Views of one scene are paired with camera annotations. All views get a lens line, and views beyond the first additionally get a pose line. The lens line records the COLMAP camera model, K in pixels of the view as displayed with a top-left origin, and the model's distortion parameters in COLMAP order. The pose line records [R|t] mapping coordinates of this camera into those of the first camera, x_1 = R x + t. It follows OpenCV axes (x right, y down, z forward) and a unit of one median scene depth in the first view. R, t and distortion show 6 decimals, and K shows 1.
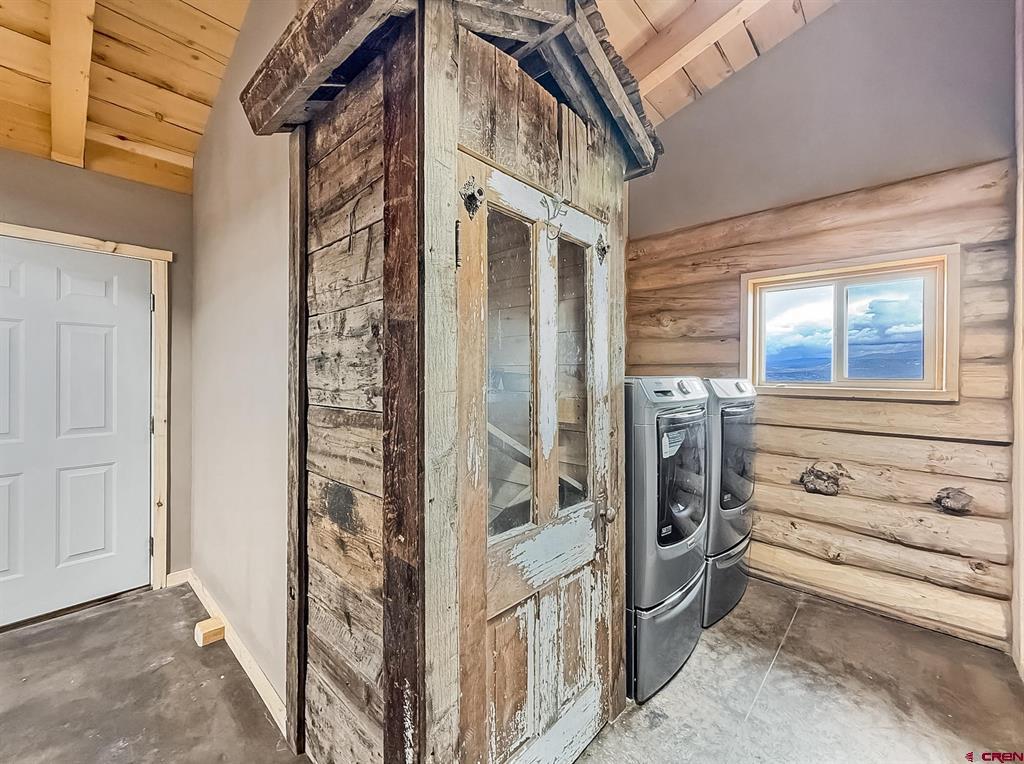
lens RADIAL K [[418.9, 0, 513.0], [0, 418.9, 377.7], [0, 0, 1]] dist [-0.005561, 0.001866]
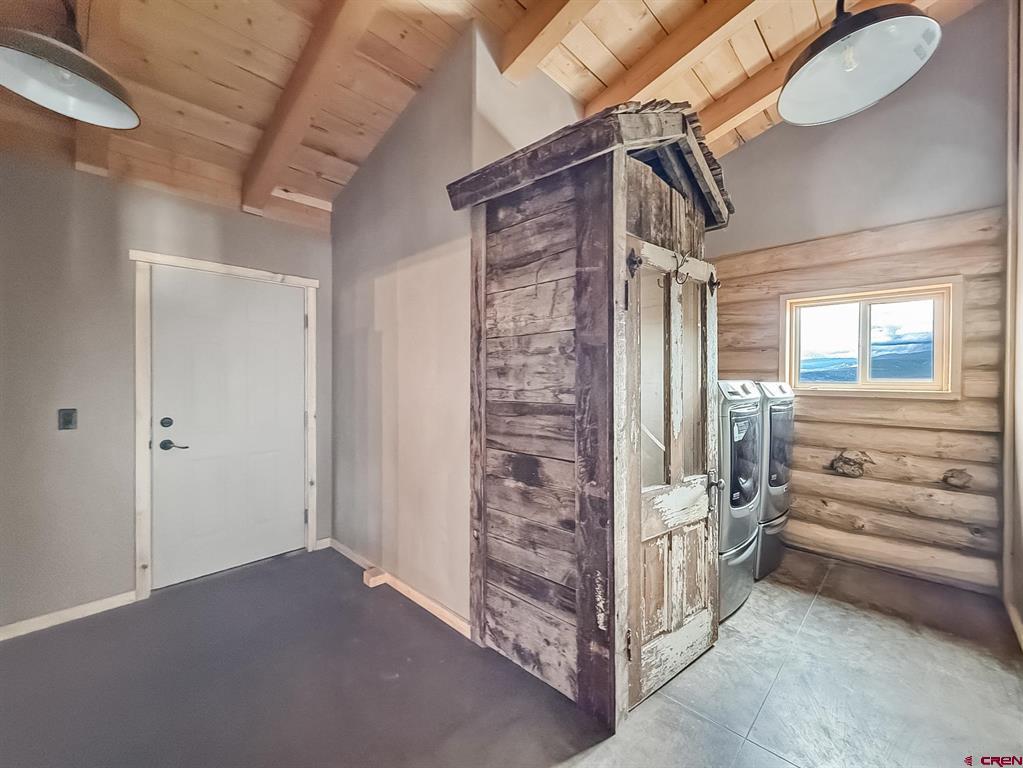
lens RADIAL K [[424.1, 0, 512.7], [0, 424.1, 383.3], [0, 0, 1]] dist [-0.004083, 0.001567]
pose [[0.999897, -0.000490, -0.014321, -0.274322], [0.000544, 0.999993, 0.003785, 0.000227], [0.014319, -0.003793, 0.999890, -0.303944]]
